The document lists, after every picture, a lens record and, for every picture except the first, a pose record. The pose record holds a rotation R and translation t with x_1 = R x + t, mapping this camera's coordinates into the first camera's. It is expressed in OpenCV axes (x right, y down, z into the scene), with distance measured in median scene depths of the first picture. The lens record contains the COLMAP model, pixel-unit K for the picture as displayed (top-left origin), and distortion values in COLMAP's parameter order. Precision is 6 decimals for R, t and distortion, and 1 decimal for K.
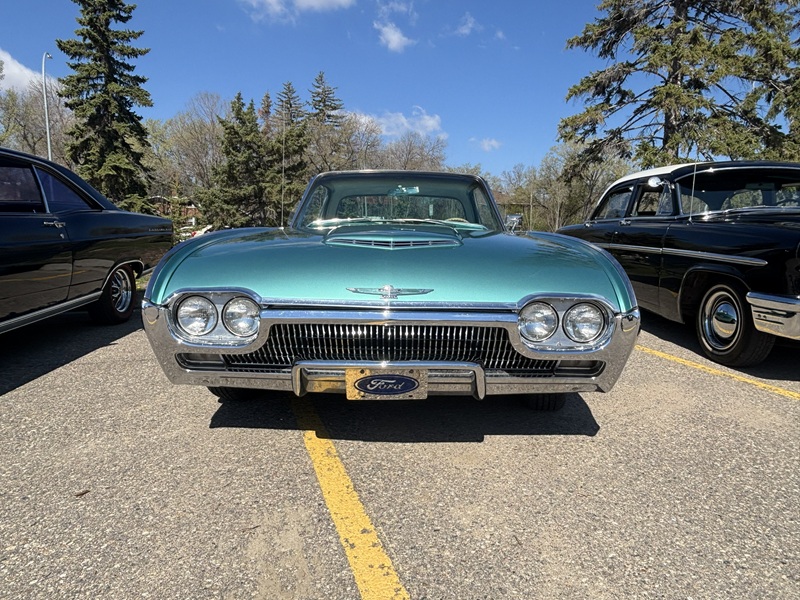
lens RADIAL K [[508.9, 0, 399.7], [0, 508.9, 298.4], [0, 0, 1]] dist [-0.000862, -0.007362]
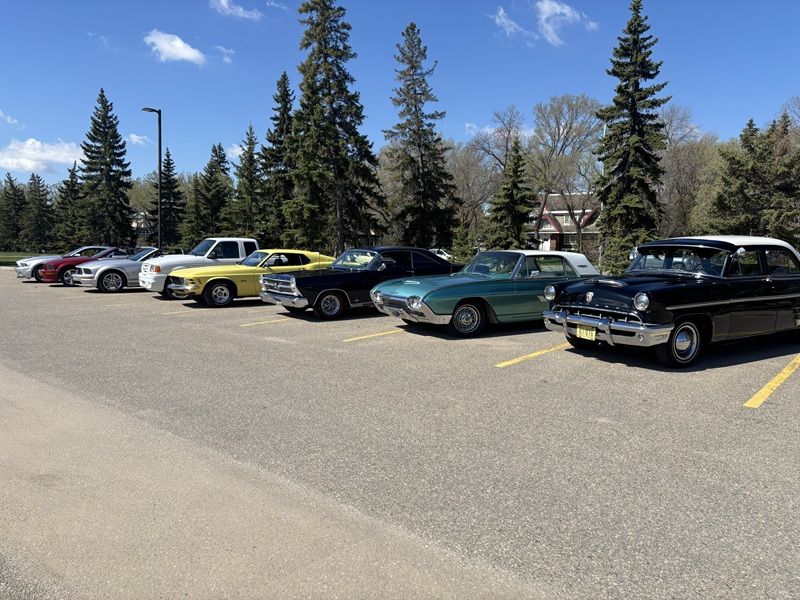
lens RADIAL K [[604.6, 0, 391.3], [0, 604.6, 300.0], [0, 0, 1]] dist [0.038994, -0.034065]
pose [[0.490758, 0.065766, -0.868810, 0.413357], [-0.109339, 0.993913, 0.013474, -0.001537], [0.864408, 0.088382, 0.494962, -0.153086]]
